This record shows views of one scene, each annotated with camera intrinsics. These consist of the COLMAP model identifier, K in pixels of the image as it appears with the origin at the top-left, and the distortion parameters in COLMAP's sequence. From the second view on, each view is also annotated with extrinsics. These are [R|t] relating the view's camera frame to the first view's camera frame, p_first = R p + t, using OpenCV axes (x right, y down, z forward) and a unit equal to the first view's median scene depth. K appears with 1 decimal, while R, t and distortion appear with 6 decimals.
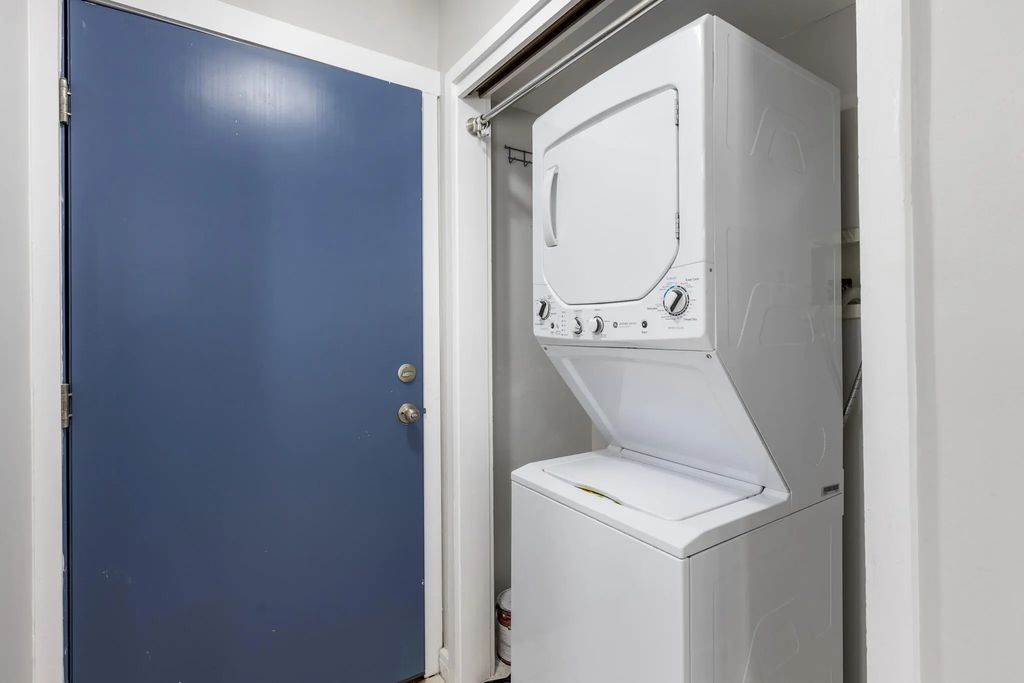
lens RADIAL K [[481.0, 0, 512.7], [0, 481.0, 336.2], [0, 0, 1]] dist [-0.001809, -0.000070]
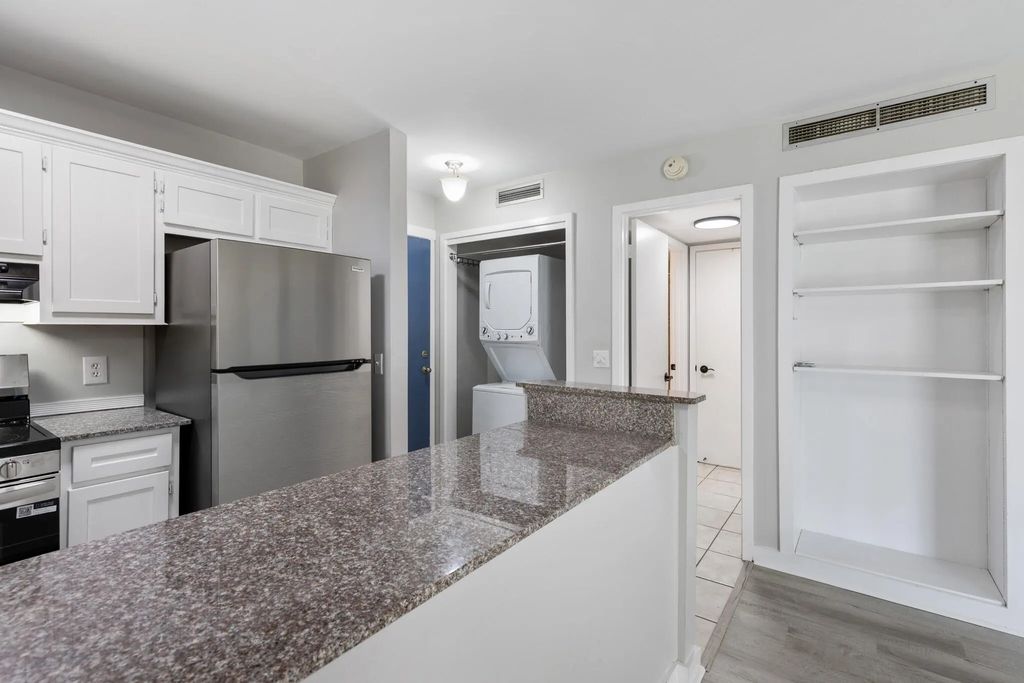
lens RADIAL K [[481.0, 0, 510.5], [0, 481.0, 338.2], [0, 0, 1]] dist [-0.001809, -0.000070]
pose [[0.936626, 0.009164, 0.350210, -0.915611], [-0.009386, 0.999955, -0.001064, -0.008447], [-0.350204, -0.002291, 0.936670, -2.006076]]
